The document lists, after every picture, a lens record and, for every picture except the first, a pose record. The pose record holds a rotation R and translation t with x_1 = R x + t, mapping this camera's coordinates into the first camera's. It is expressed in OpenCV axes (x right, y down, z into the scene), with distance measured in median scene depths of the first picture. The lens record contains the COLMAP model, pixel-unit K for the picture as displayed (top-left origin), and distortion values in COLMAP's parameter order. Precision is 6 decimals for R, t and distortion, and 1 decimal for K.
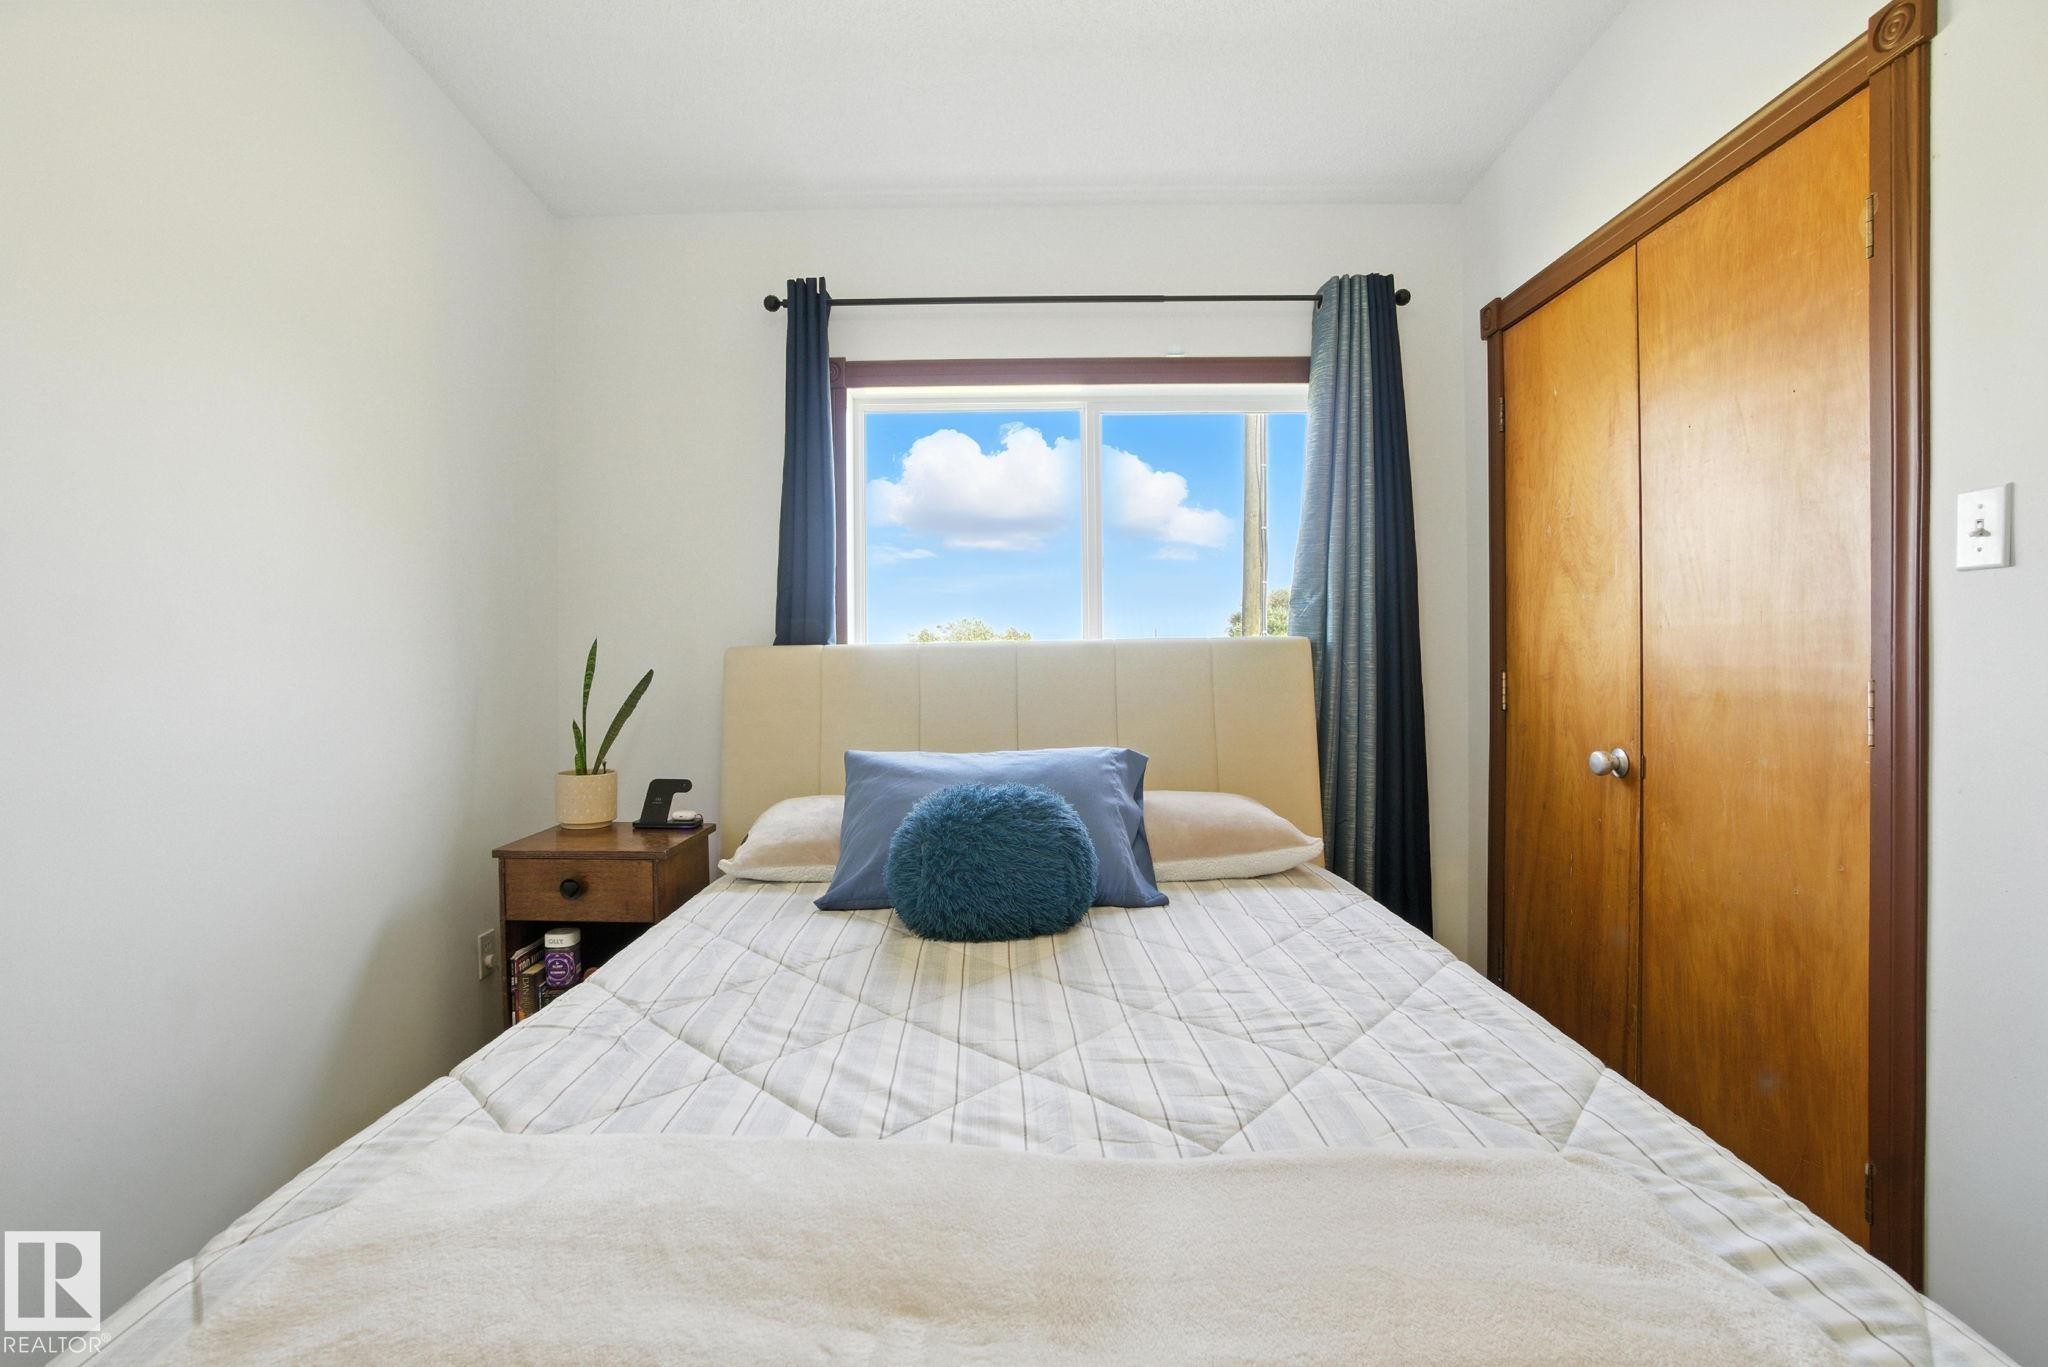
lens RADIAL K [[931.8, 0, 1018.4], [0, 931.8, 672.1], [0, 0, 1]] dist [-0.040117, 0.005098]
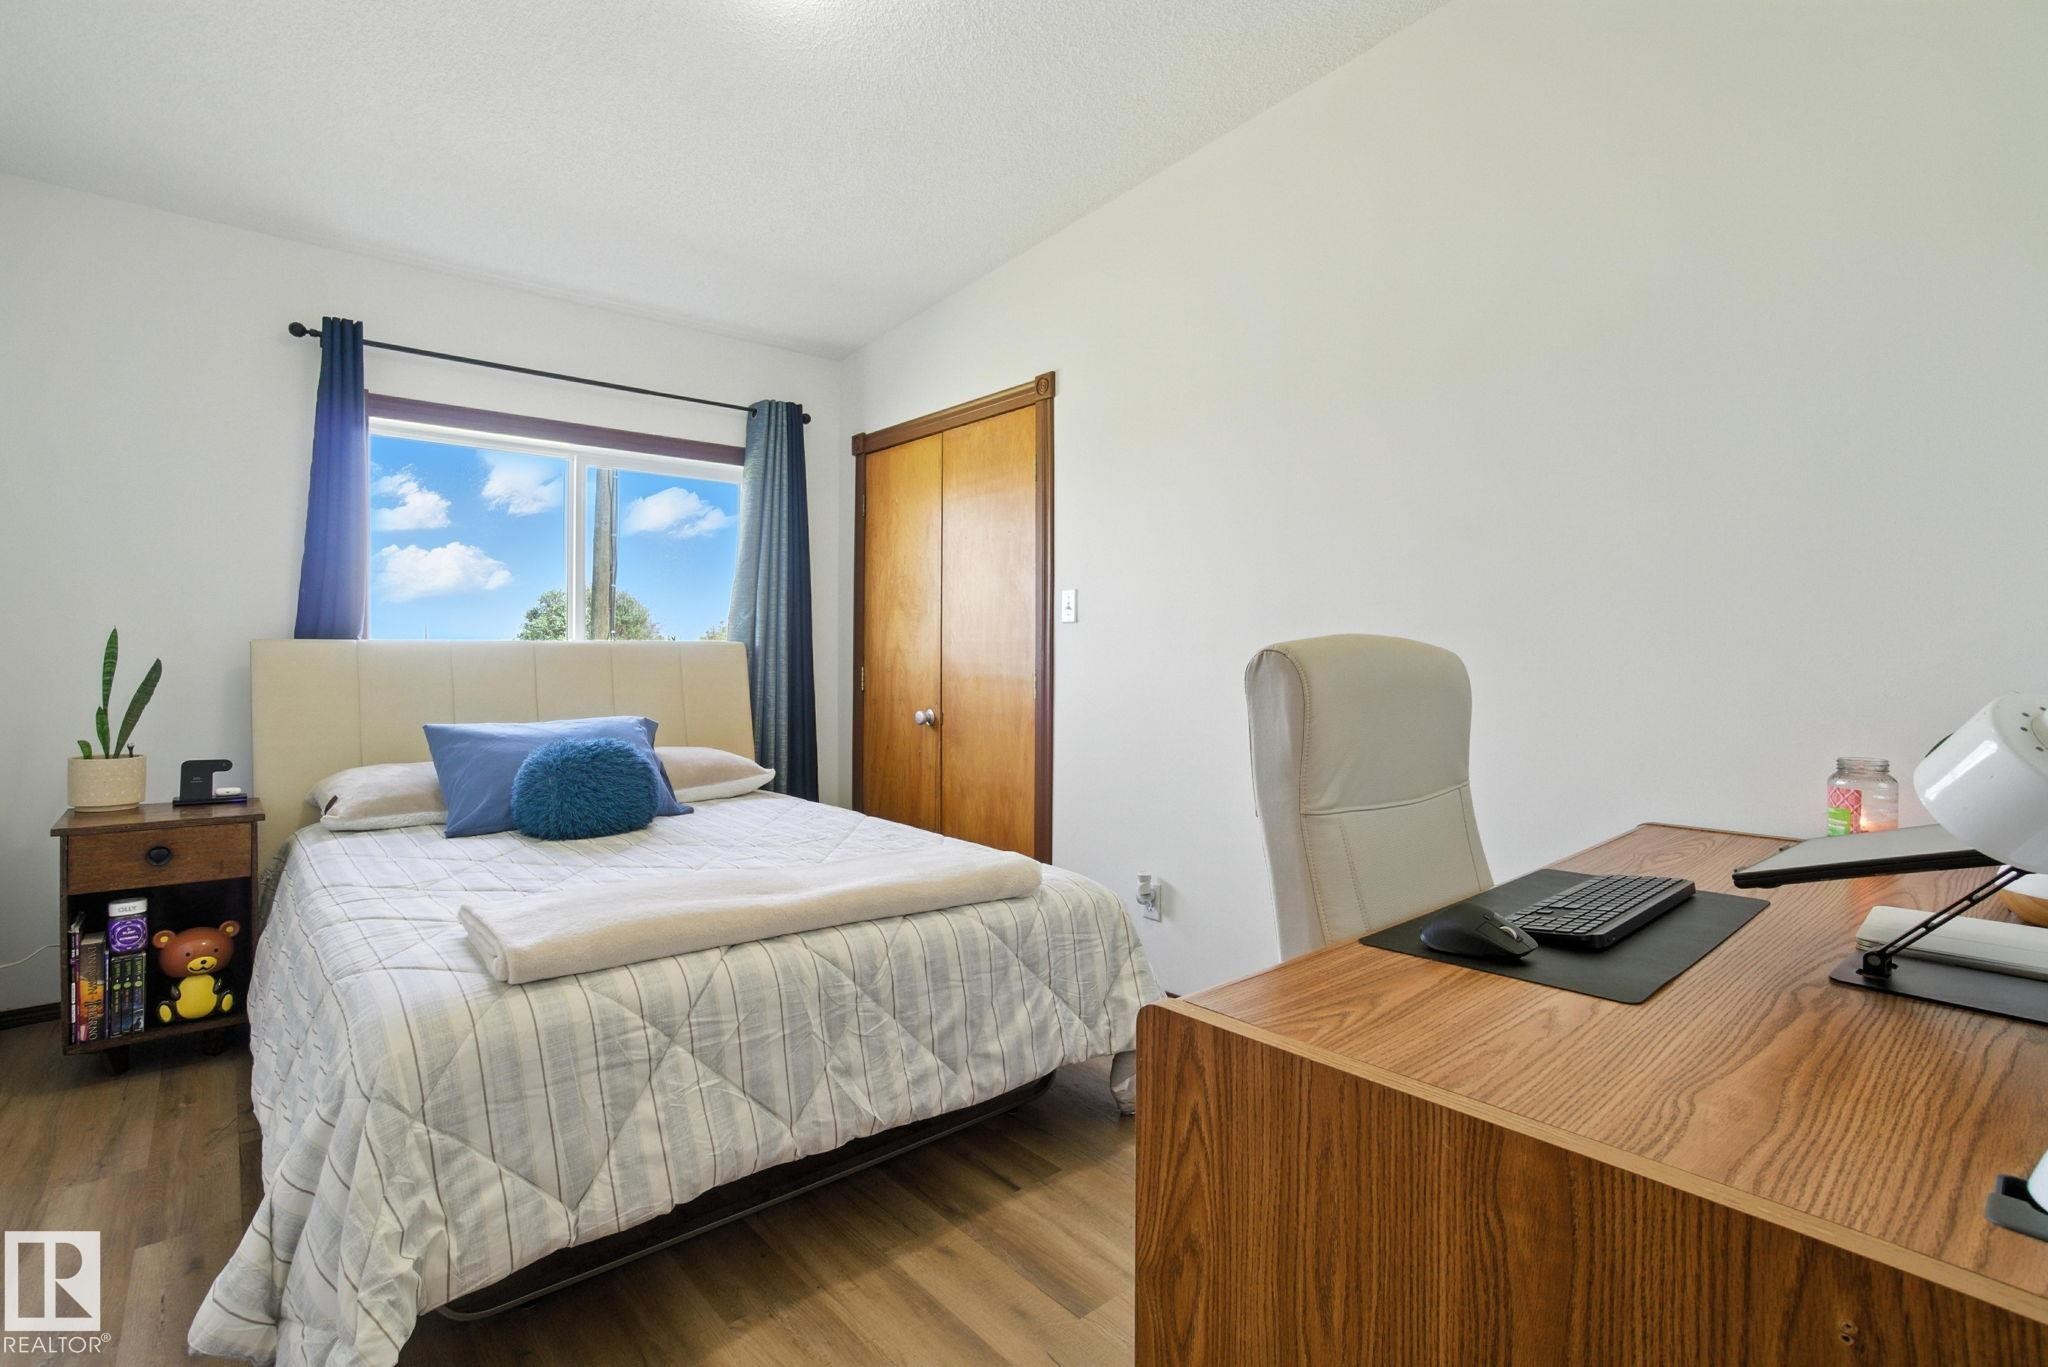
lens RADIAL K [[931.8, 0, 1026.2], [0, 931.8, 663.9], [0, 0, 1]] dist [-0.040117, 0.005098]
pose [[0.747121, 0.009177, 0.664624, -0.370021], [-0.002418, 0.999936, -0.011088, 0.012863], [-0.664683, 0.006677, 0.747095, -0.433985]]
